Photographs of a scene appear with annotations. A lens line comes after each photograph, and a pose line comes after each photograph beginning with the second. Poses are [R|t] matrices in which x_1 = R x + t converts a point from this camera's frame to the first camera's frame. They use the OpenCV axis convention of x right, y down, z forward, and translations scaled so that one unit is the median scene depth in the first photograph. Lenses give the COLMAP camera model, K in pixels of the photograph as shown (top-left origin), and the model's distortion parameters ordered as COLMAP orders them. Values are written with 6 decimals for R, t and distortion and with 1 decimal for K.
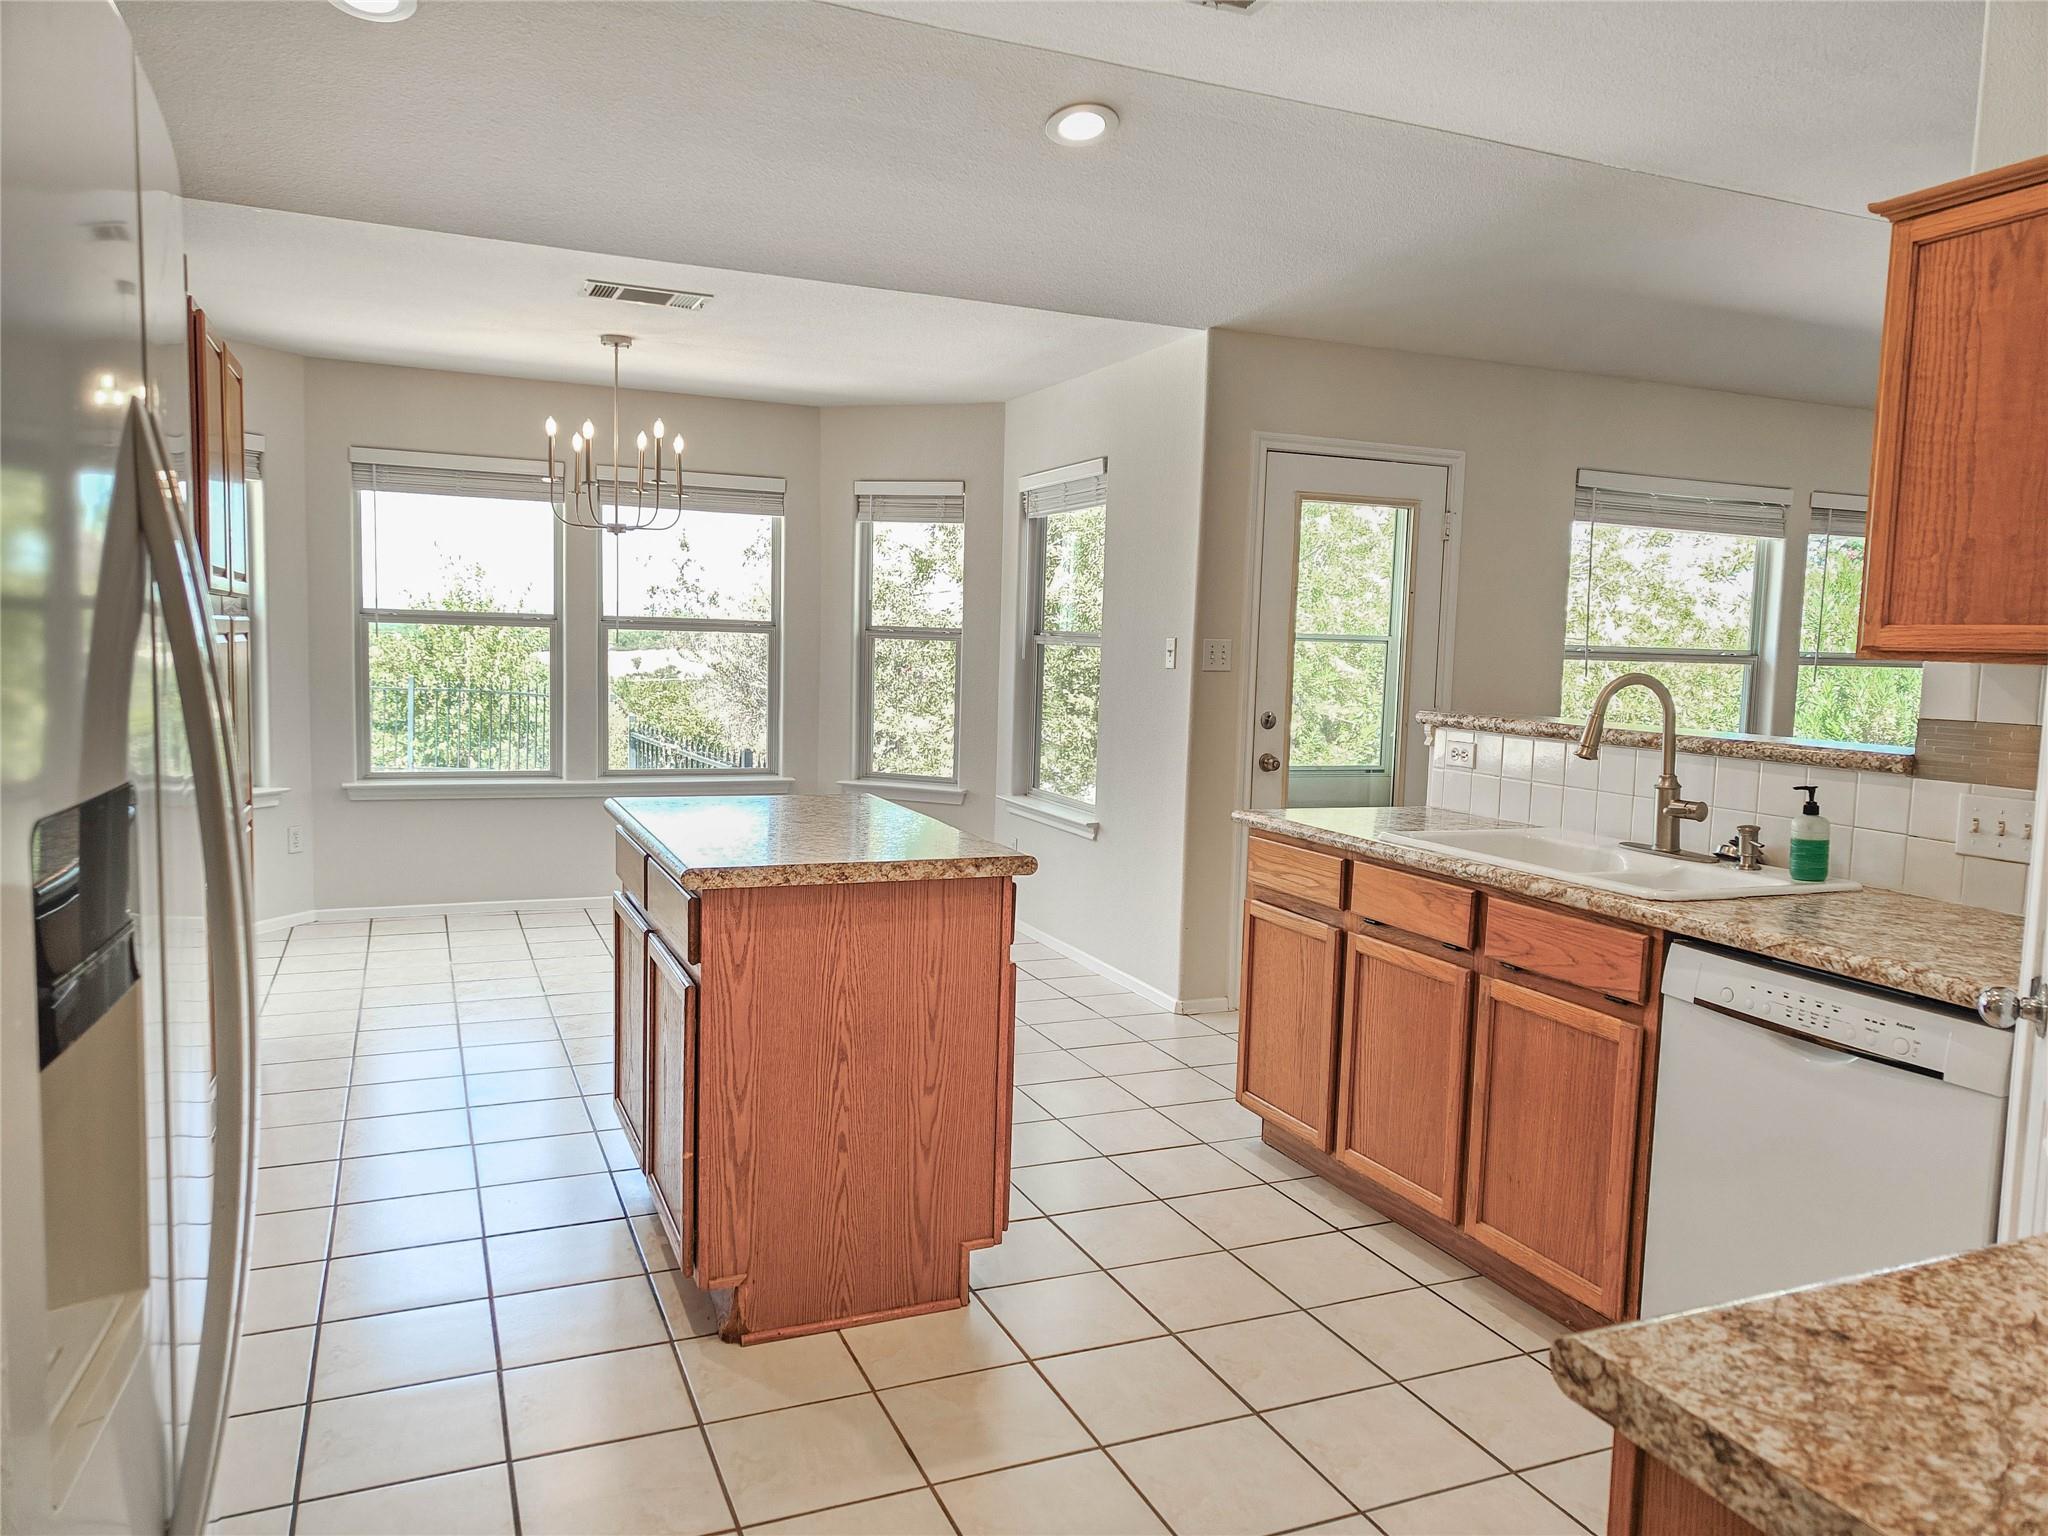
lens RADIAL K [[1402.8, 0, 1024.0], [0, 1402.8, 768.0], [0, 0, 1]] dist [0.003966, 0.001210]
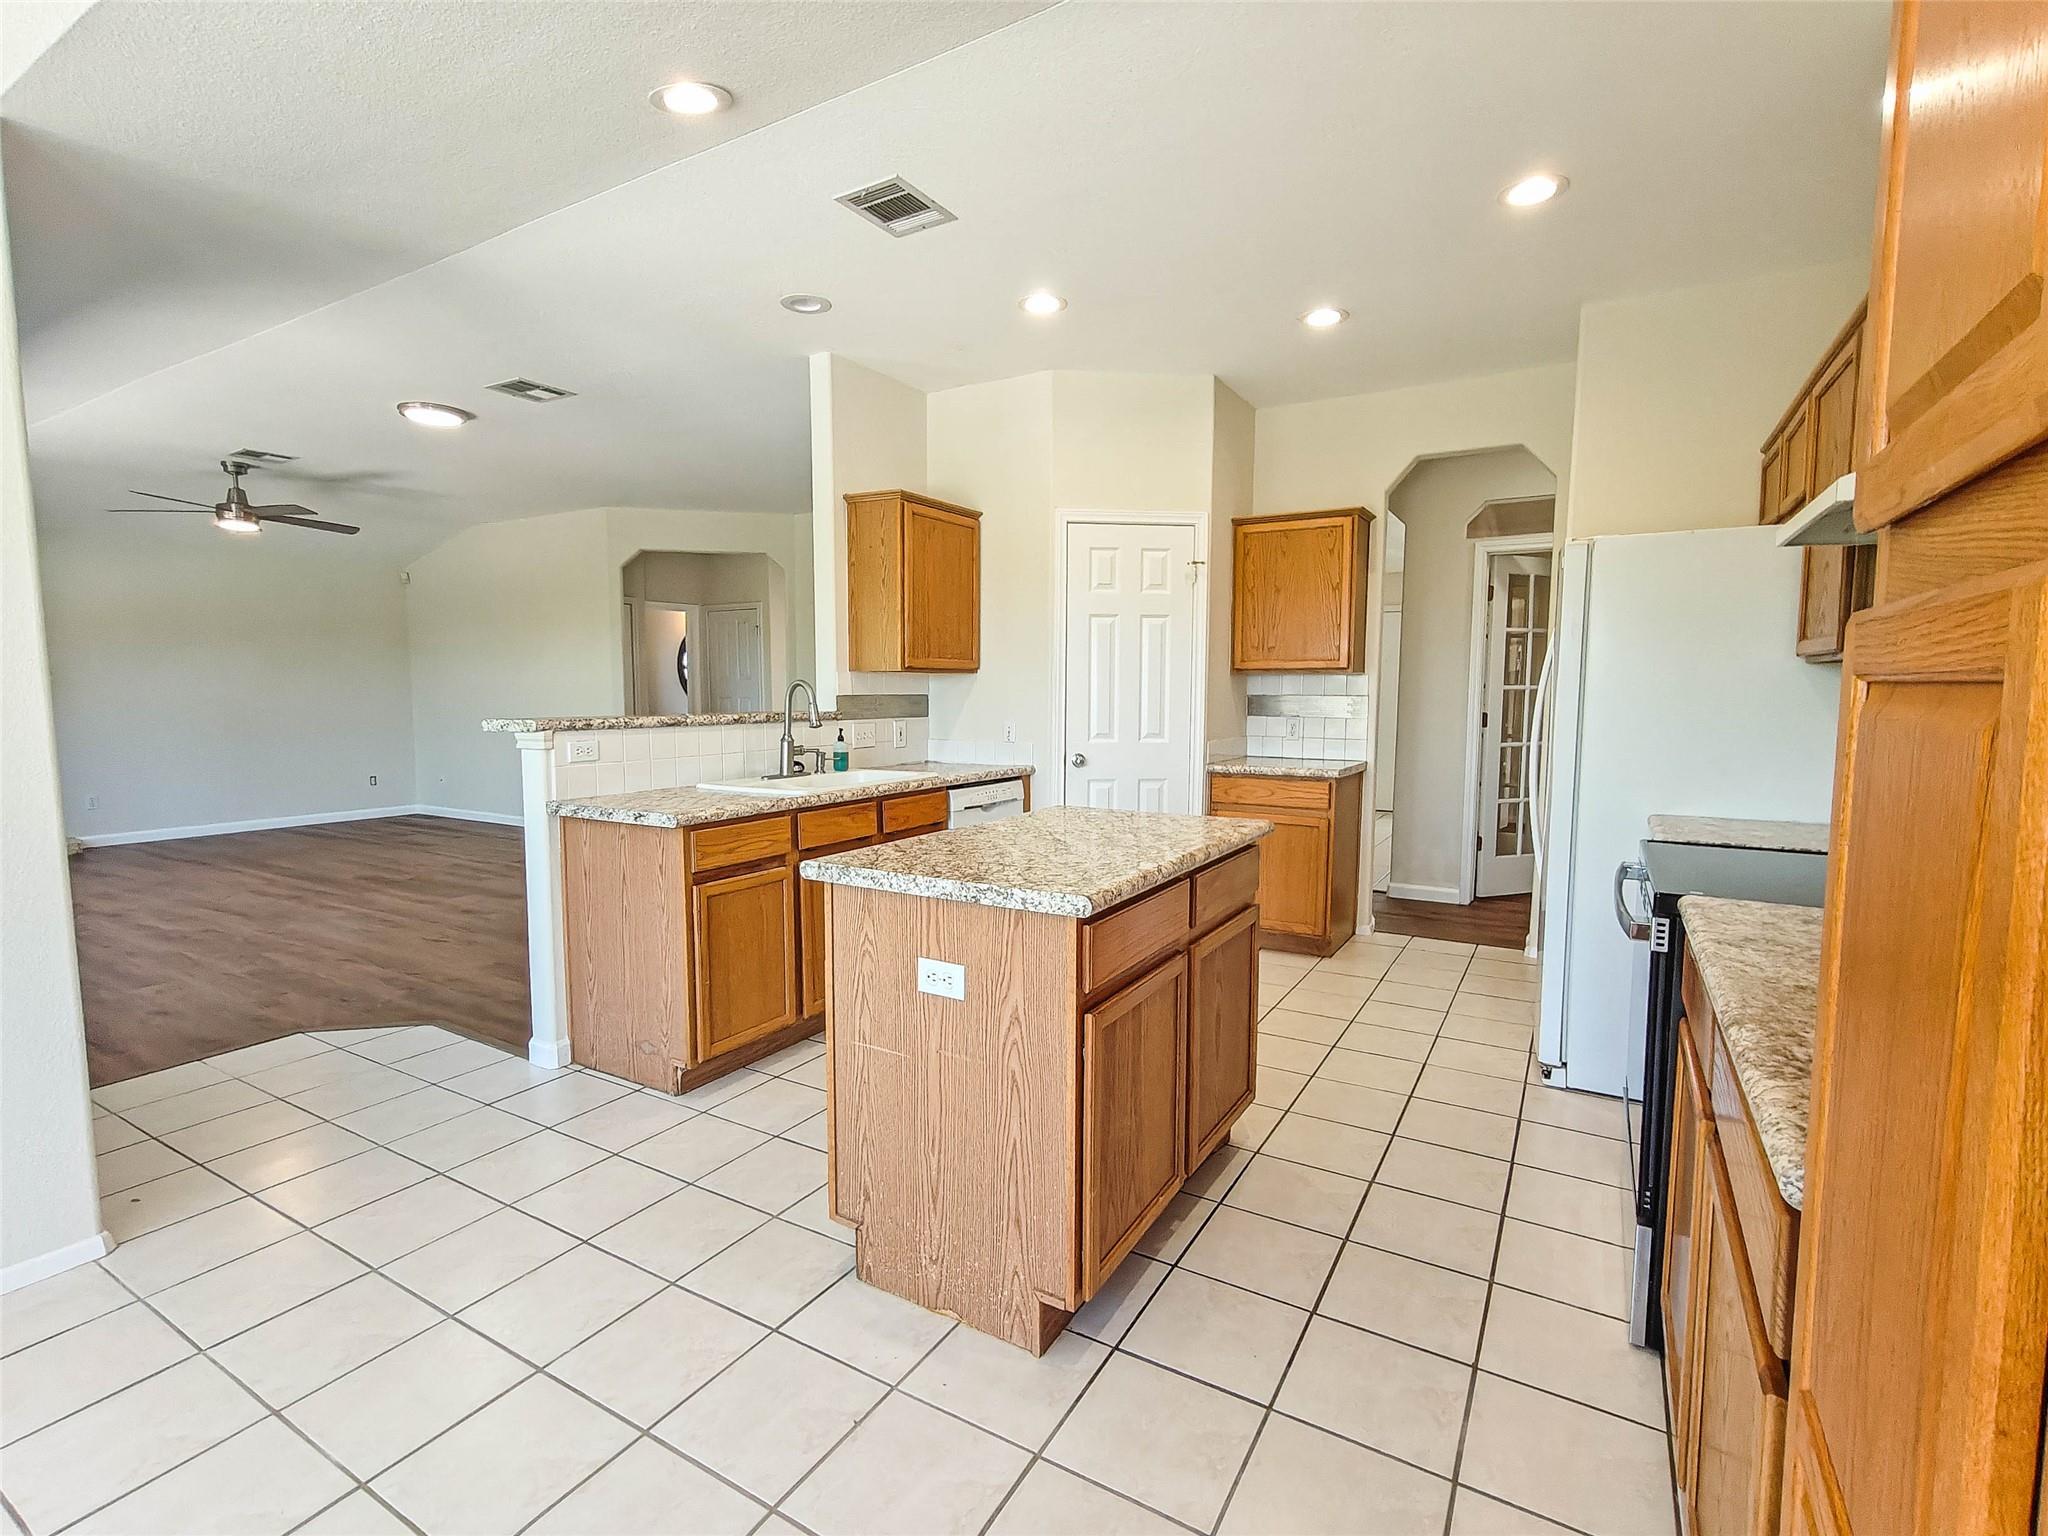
lens RADIAL K [[954.8, 0, 1025.9], [0, 954.8, 776.7], [0, 0, 1]] dist [0.002060, -0.000454]
pose [[-0.592230, -0.106949, 0.798640, -0.407907], [0.052564, 0.983913, 0.170738, -0.076525], [-0.804053, 0.143096, -0.577081, 0.806567]]
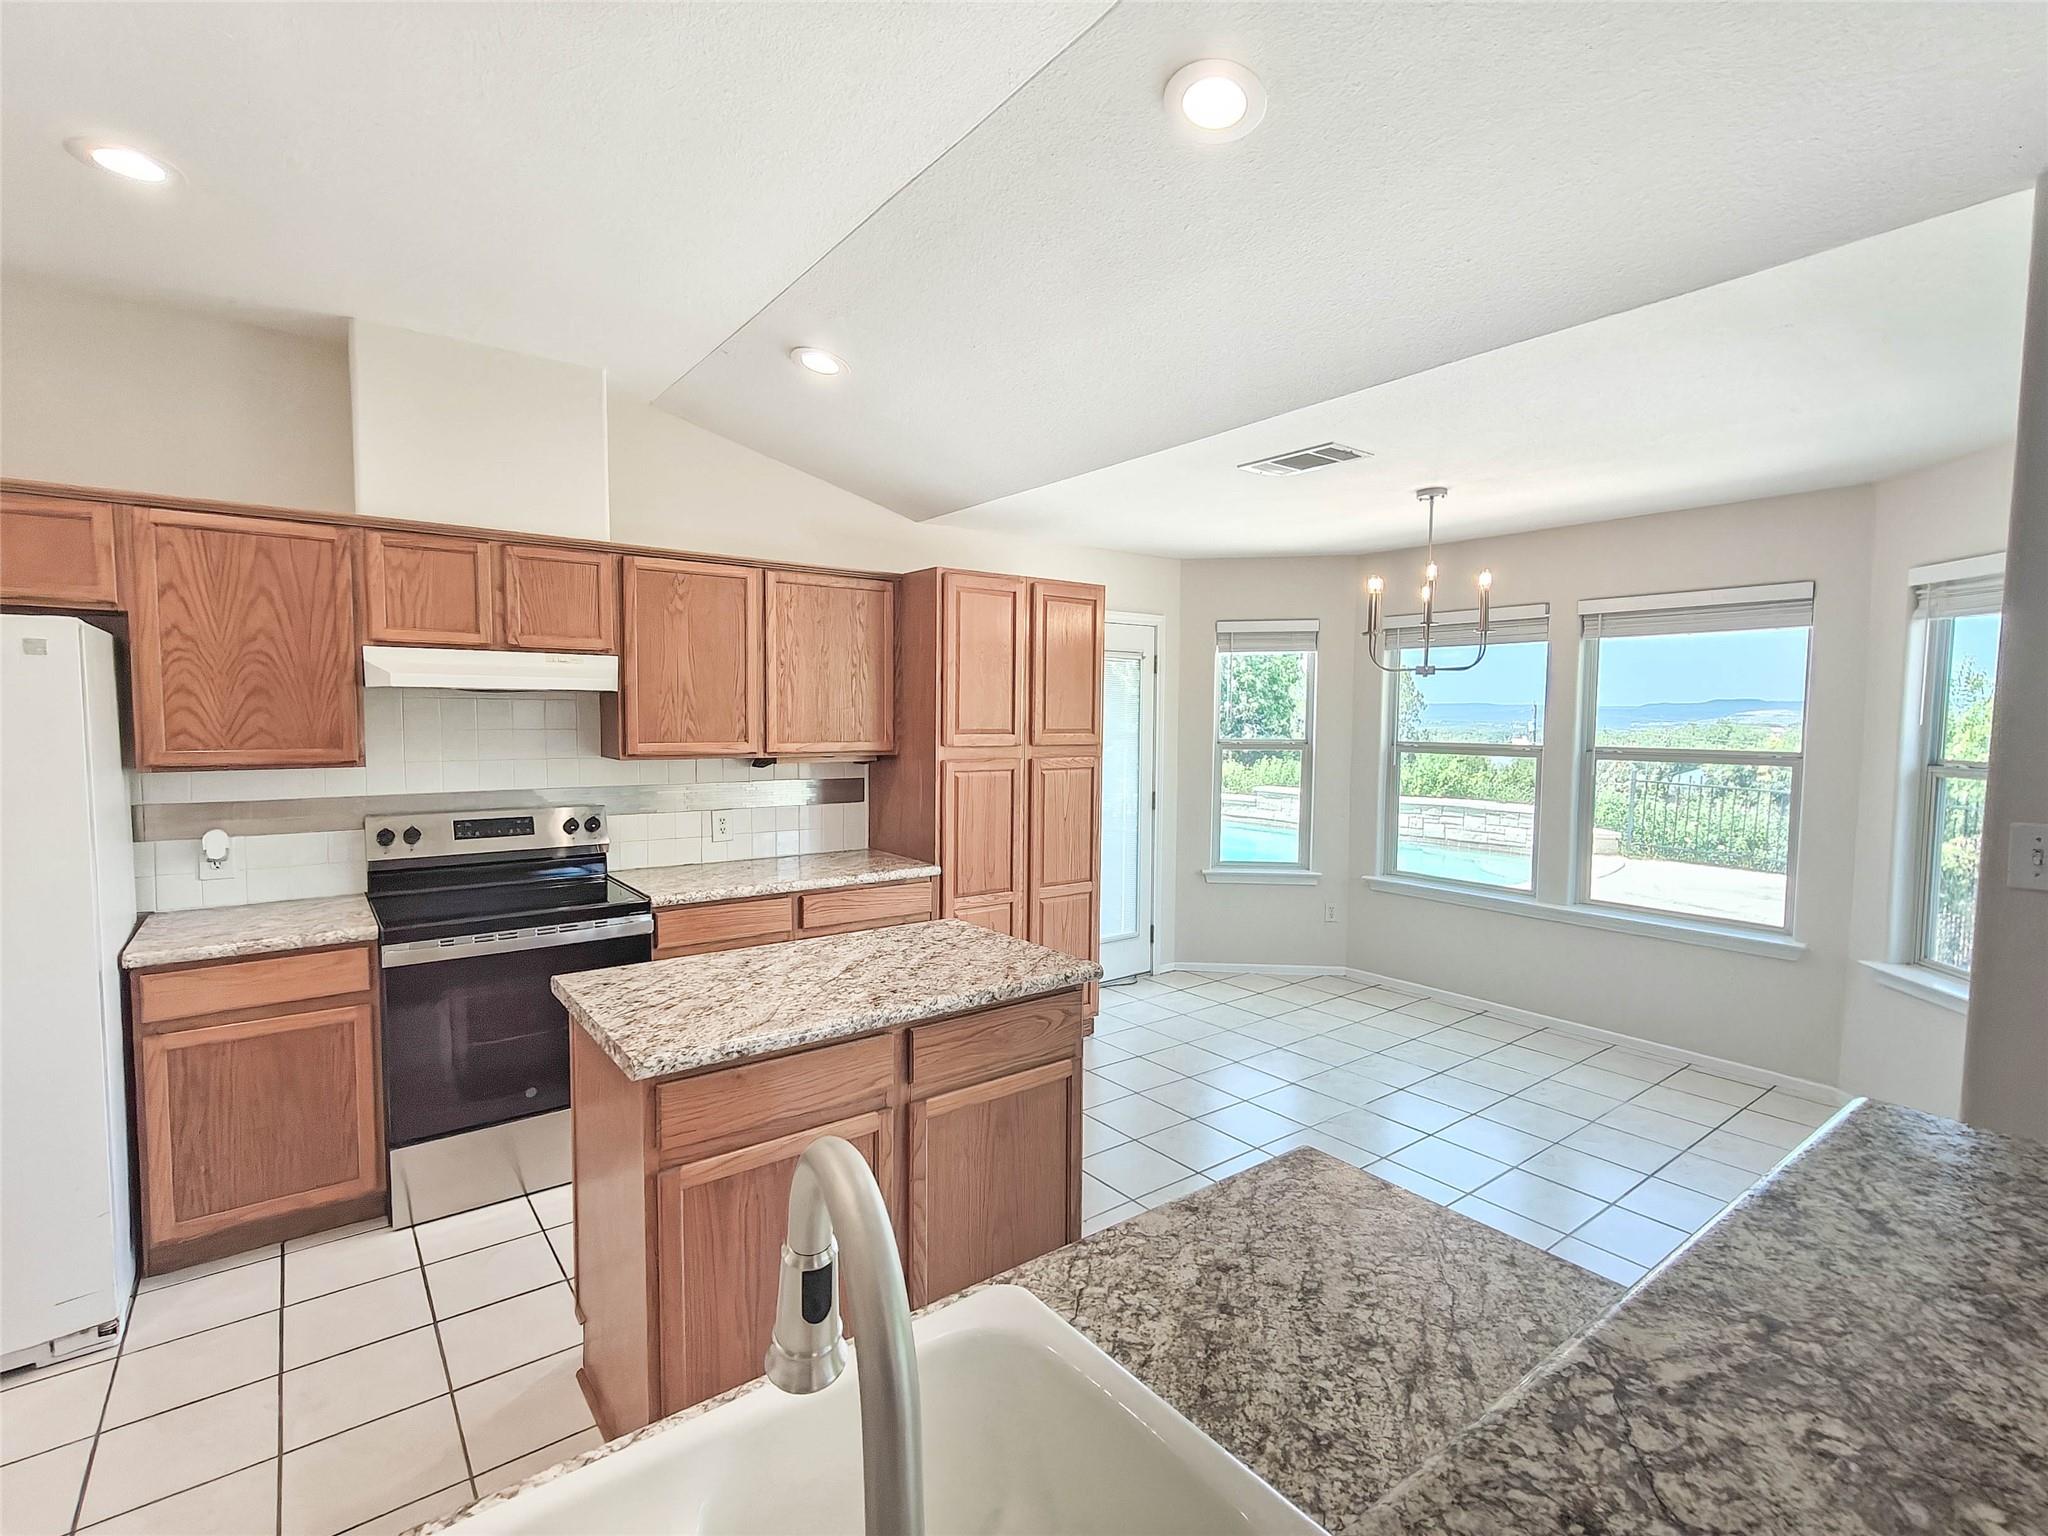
lens RADIAL K [[954.8, 0, 1025.9], [0, 954.8, 776.7], [0, 0, 1]] dist [0.002060, -0.000454]
pose [[0.246012, 0.036641, -0.968574, 0.322650], [-0.086596, 0.996120, 0.015688, -0.074794], [0.965391, 0.080015, 0.248230, 0.523051]]
